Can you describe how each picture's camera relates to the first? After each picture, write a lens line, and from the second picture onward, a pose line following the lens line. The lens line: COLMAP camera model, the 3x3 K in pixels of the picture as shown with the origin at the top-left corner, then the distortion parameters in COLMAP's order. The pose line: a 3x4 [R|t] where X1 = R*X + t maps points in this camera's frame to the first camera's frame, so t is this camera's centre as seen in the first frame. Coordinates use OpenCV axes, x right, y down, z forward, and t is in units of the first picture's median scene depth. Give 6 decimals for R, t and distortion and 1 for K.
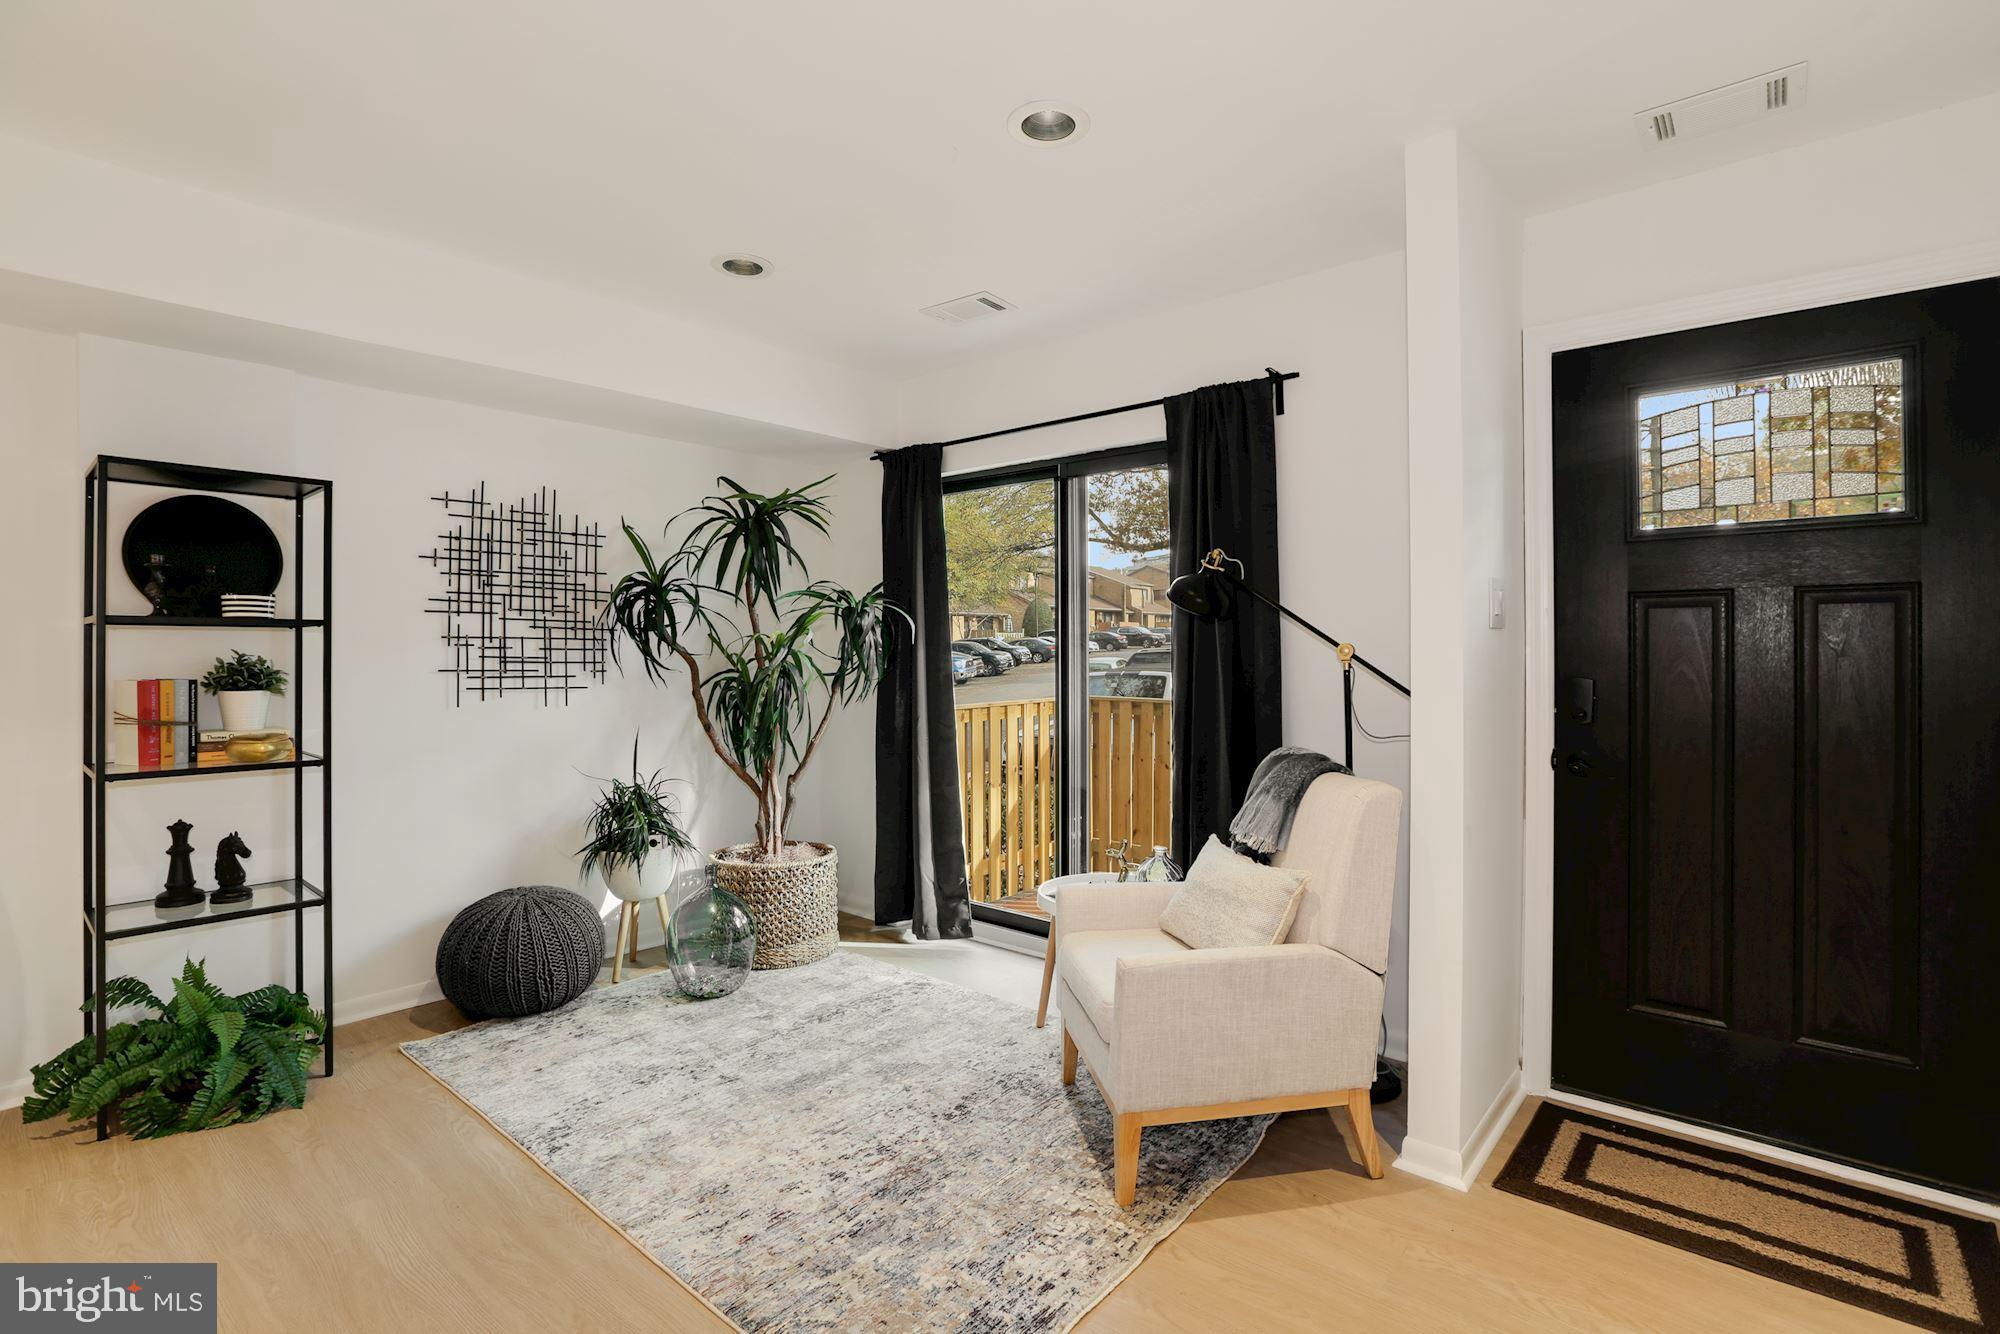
lens RADIAL K [[938.2, 0, 995.7], [0, 938.2, 638.1], [0, 0, 1]] dist [-0.030360, 0.000042]
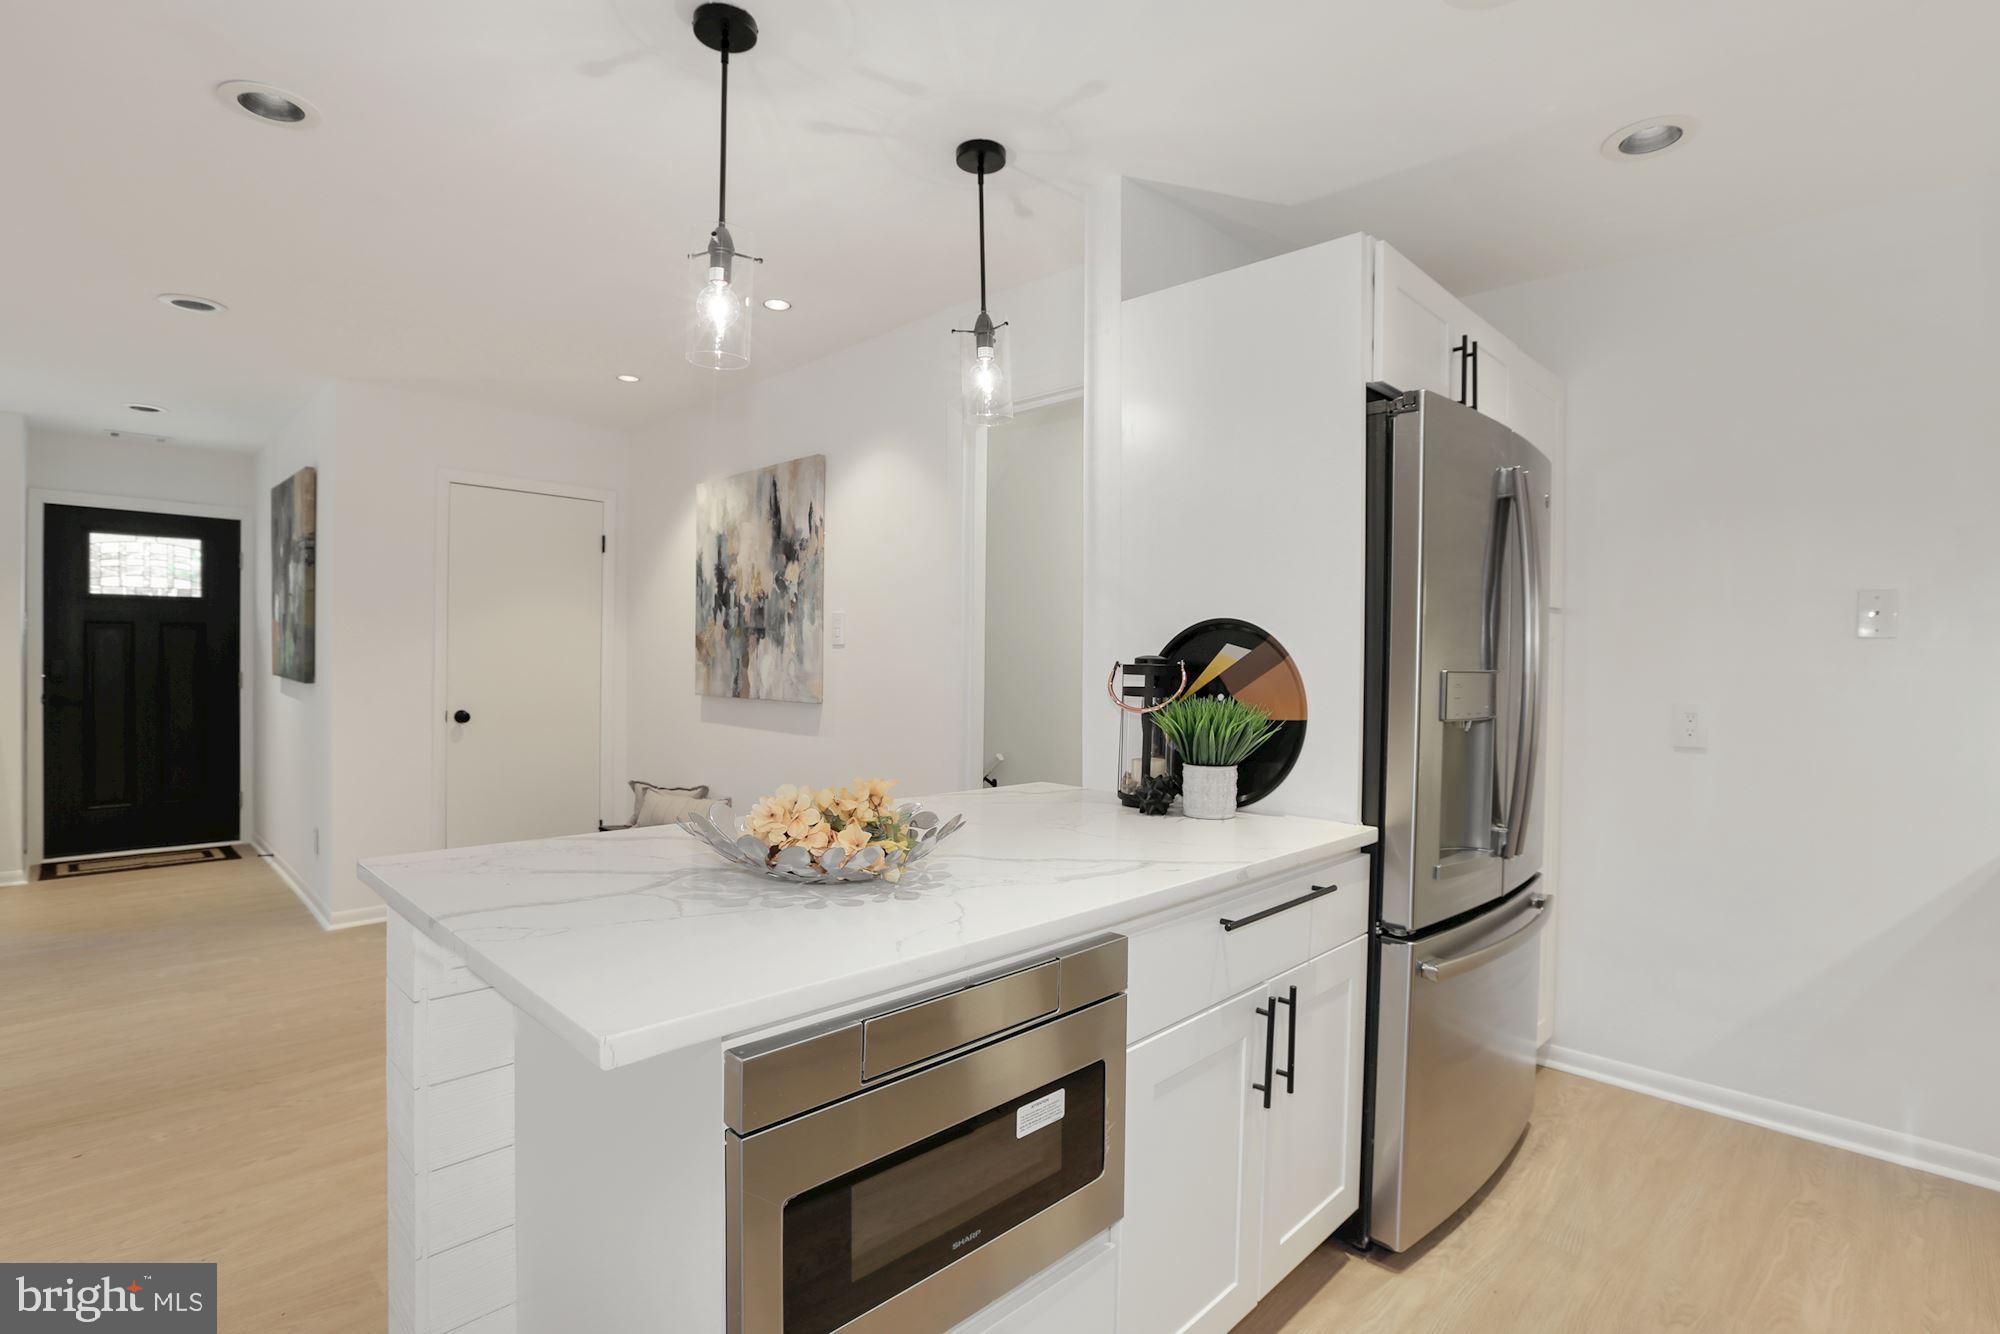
lens RADIAL K [[980.0, 0, 993.2], [0, 980.0, 661.0], [0, 0, 1]] dist [-0.051230, 0.021315]
pose [[0.065625, 0.000387, 0.997844, -1.305545], [-0.015742, 0.999876, 0.000648, 0.010885], [-0.997720, -0.015751, 0.065623, -1.196822]]
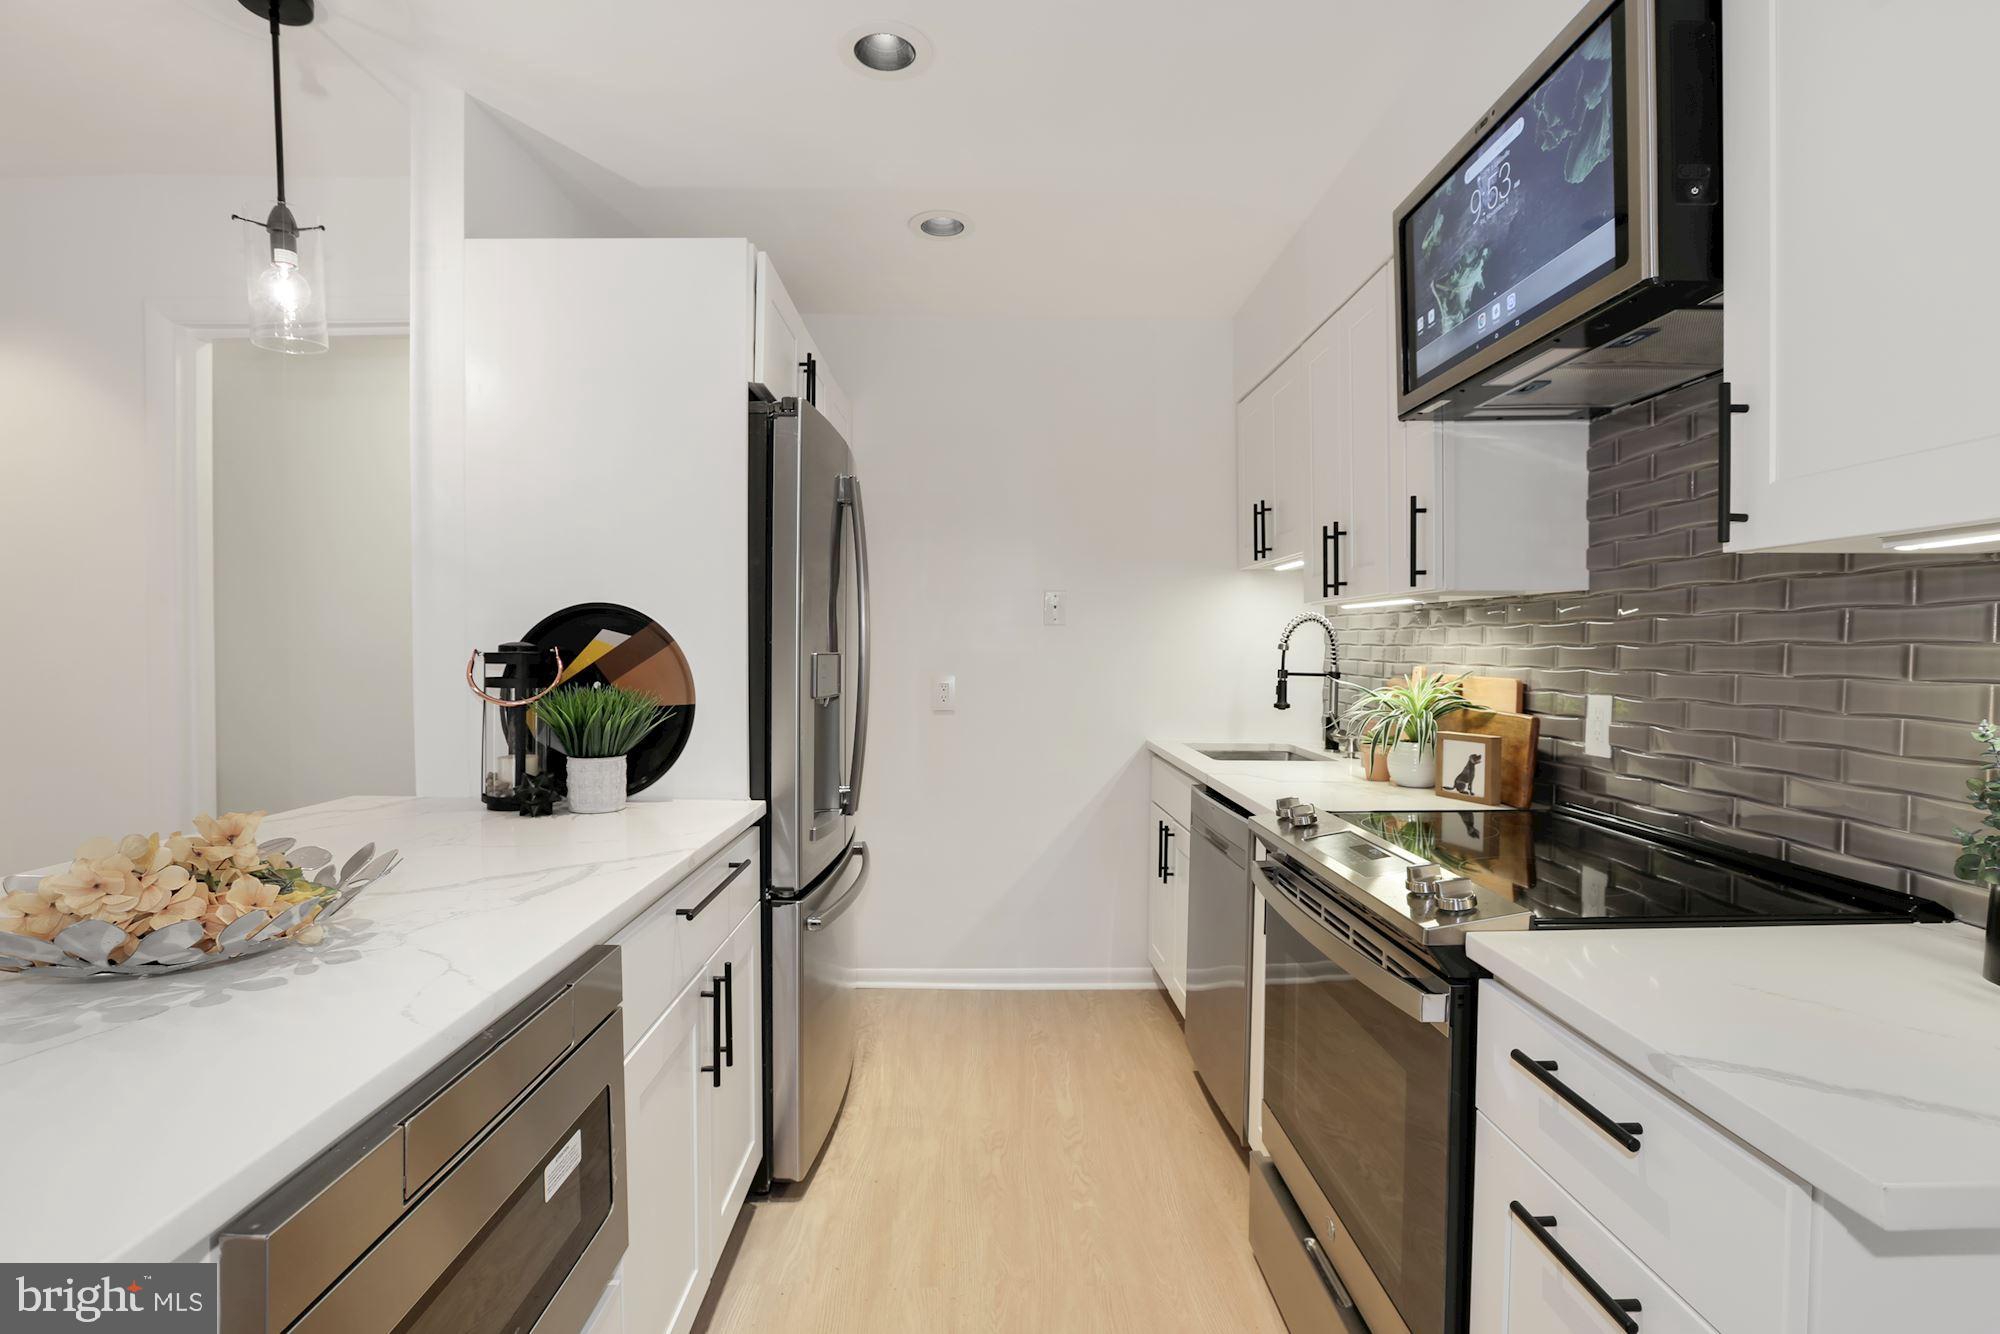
lens RADIAL K [[950.6, 0, 1000.4], [0, 950.6, 660.3], [0, 0, 1]] dist [-0.046190, 0.015941]
pose [[-0.661079, -0.009720, 0.750253, -1.256269], [-0.003055, 0.999943, 0.010263, 0.010142], [-0.750310, 0.004493, -0.661071, -1.075877]]
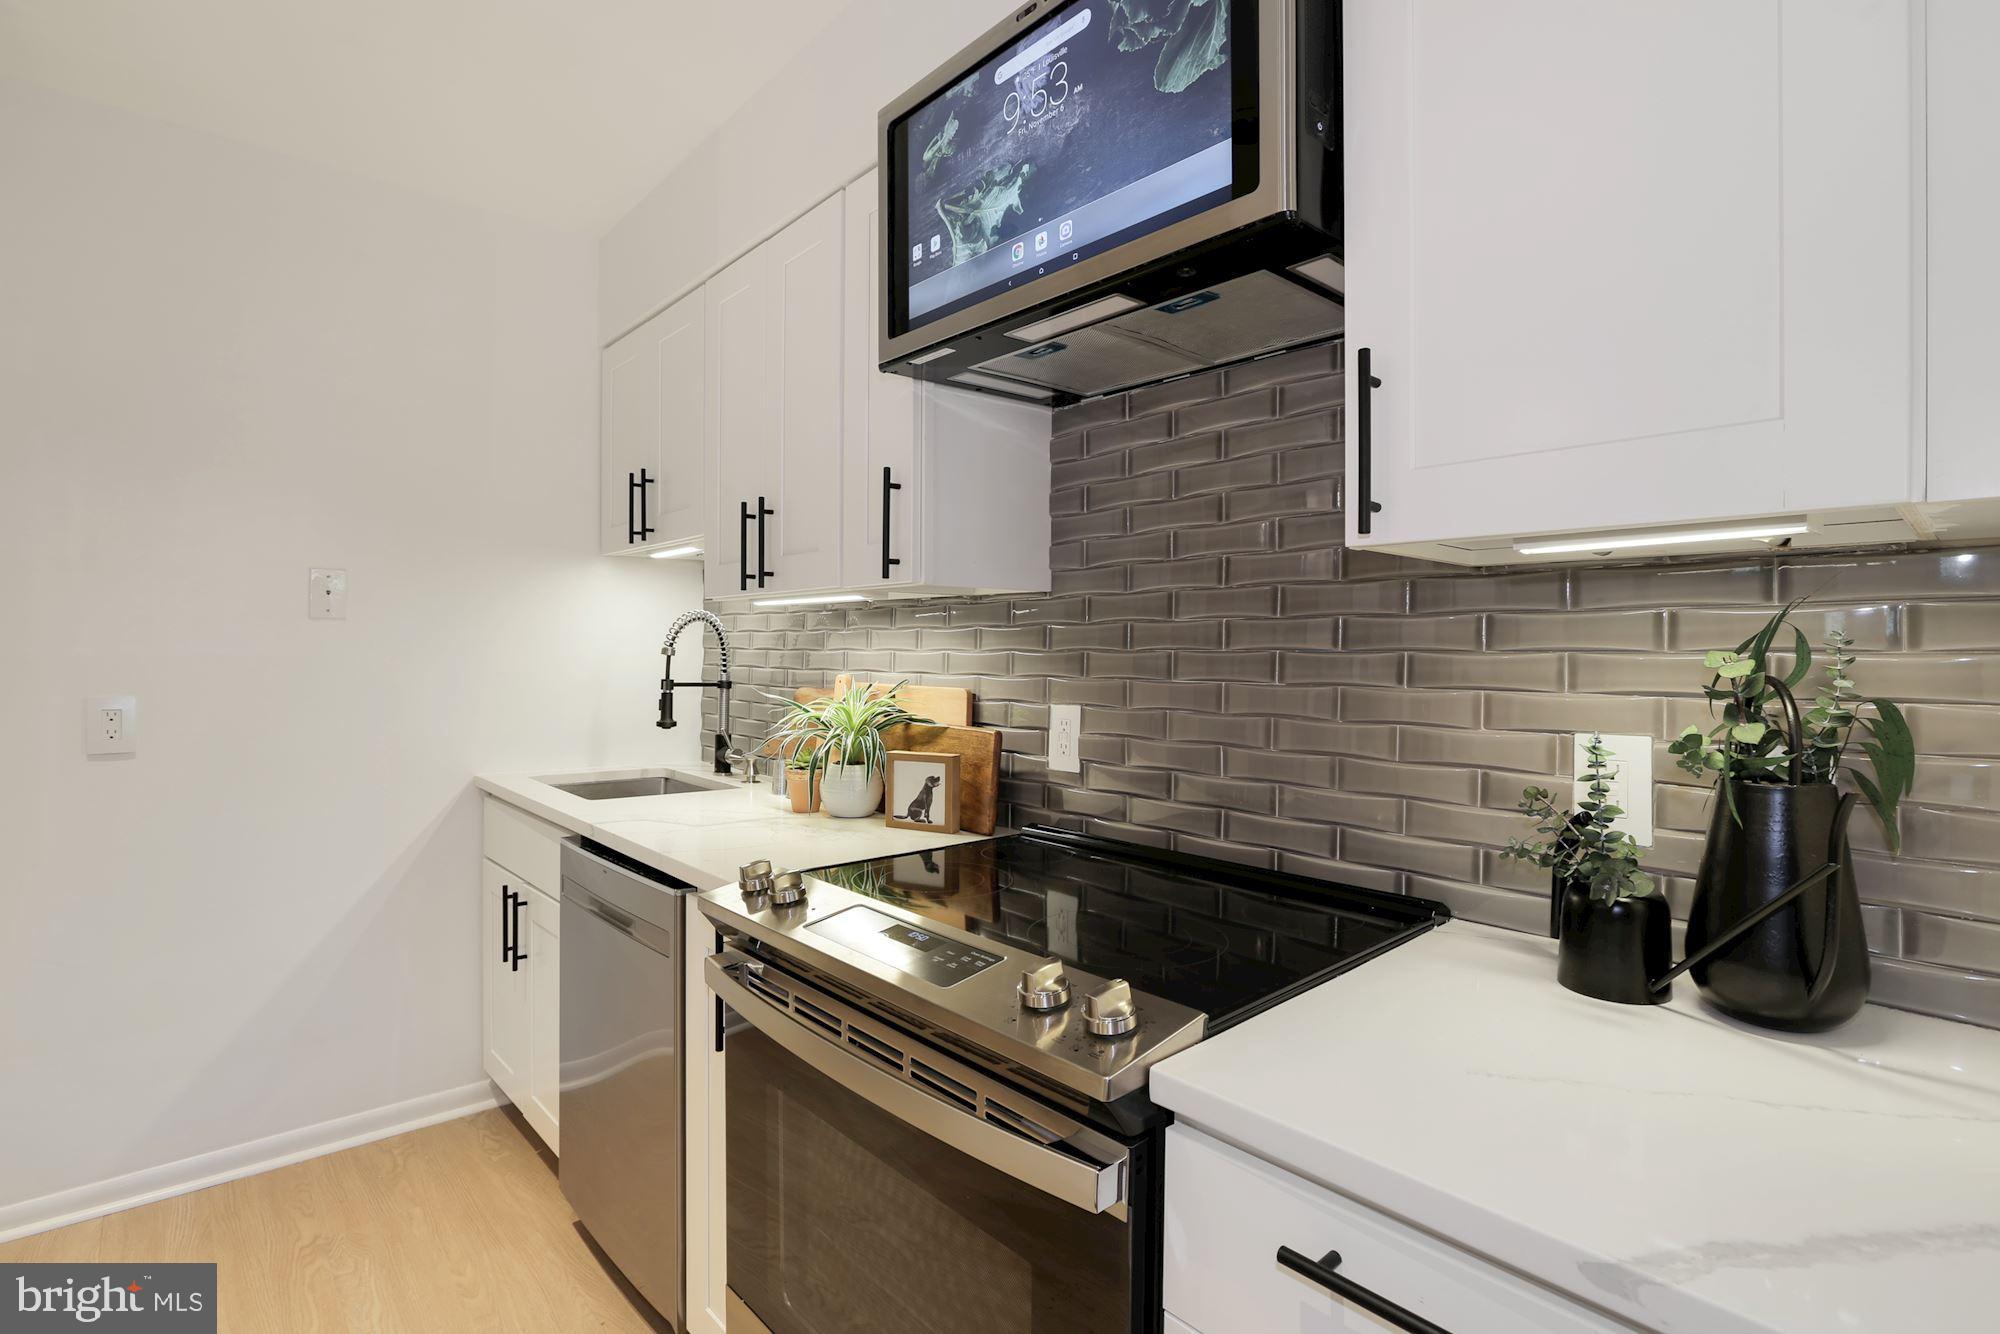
lens RADIAL K [[943.1, 0, 986.4], [0, 943.1, 655.9], [0, 0, 1]] dist [-0.067267, 0.035818]
pose [[-0.990318, -0.003760, 0.138769, -1.065424], [-0.003911, 0.999992, -0.000810, 0.008649], [-0.138765, -0.001345, -0.990324, -1.218247]]
